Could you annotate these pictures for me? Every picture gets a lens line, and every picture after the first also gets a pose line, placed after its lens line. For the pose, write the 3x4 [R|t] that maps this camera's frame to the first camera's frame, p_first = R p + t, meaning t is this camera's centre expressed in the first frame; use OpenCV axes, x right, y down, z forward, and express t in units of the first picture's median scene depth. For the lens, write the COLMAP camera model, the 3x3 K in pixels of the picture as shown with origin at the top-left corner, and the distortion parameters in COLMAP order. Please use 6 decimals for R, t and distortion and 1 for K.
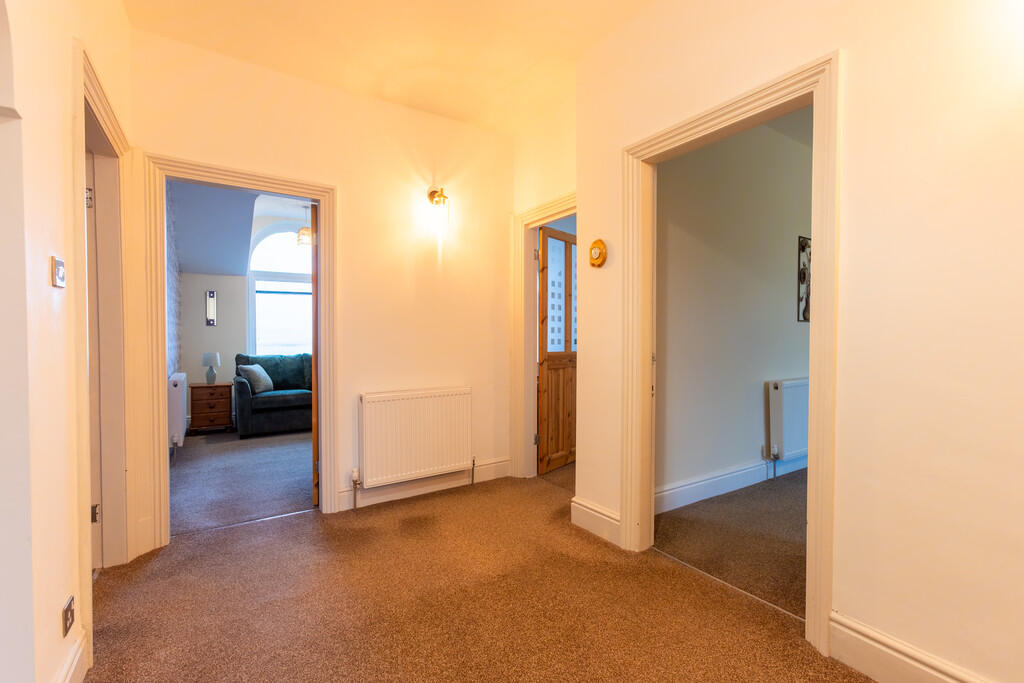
lens RADIAL K [[469.7, 0, 516.1], [0, 469.7, 345.0], [0, 0, 1]] dist [-0.006995, 0.005032]
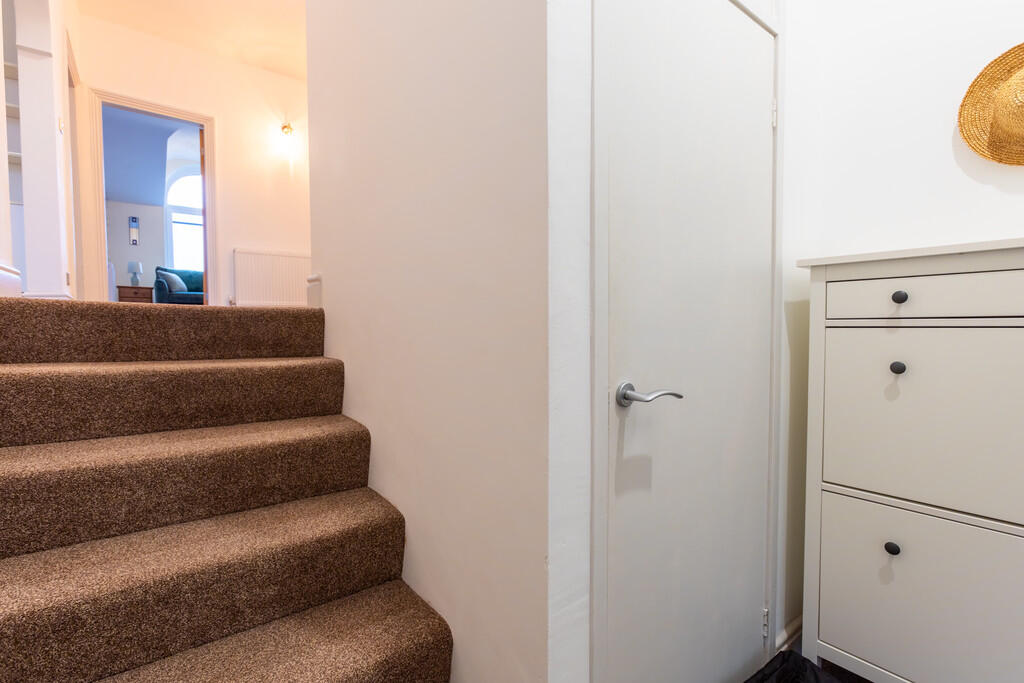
lens RADIAL K [[469.7, 0, 509.7], [0, 469.7, 335.3], [0, 0, 1]] dist [-0.006995, 0.005032]
pose [[0.995442, -0.012642, 0.094524, 0.248046], [0.011477, 0.999851, 0.012860, 0.215199], [-0.094673, -0.011717, 0.995440, -0.377664]]
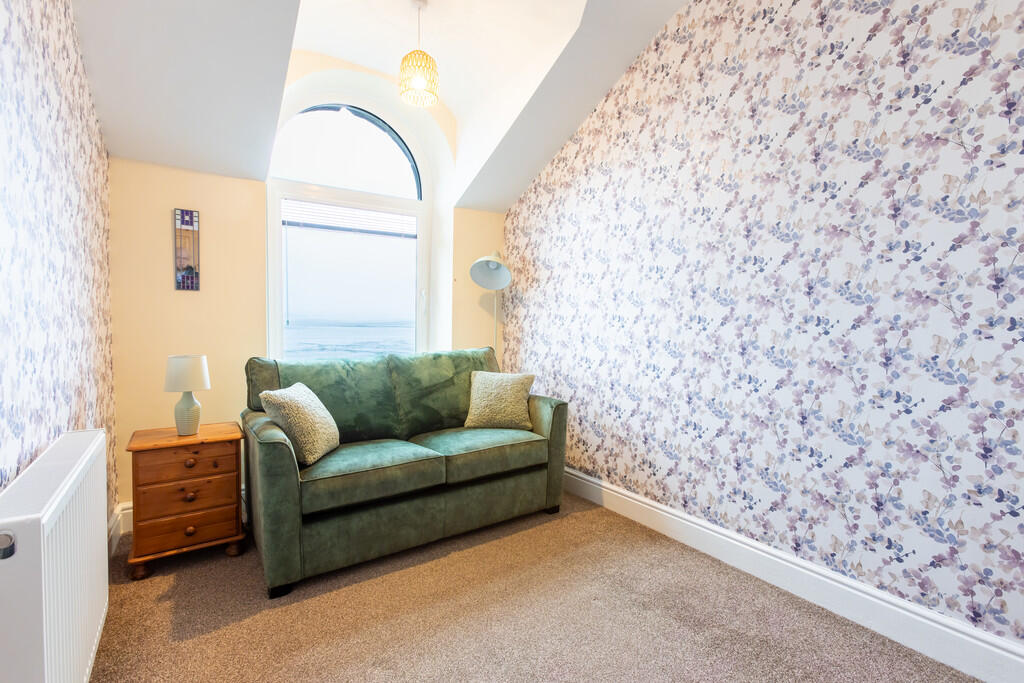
lens RADIAL K [[469.7, 0, 514.2], [0, 469.7, 341.1], [0, 0, 1]] dist [-0.006995, 0.005032]
pose [[0.999170, 0.010246, 0.039422, -0.400767], [-0.011169, 0.999667, 0.023245, -0.009084], [-0.039170, -0.023666, 0.998952, 0.609834]]
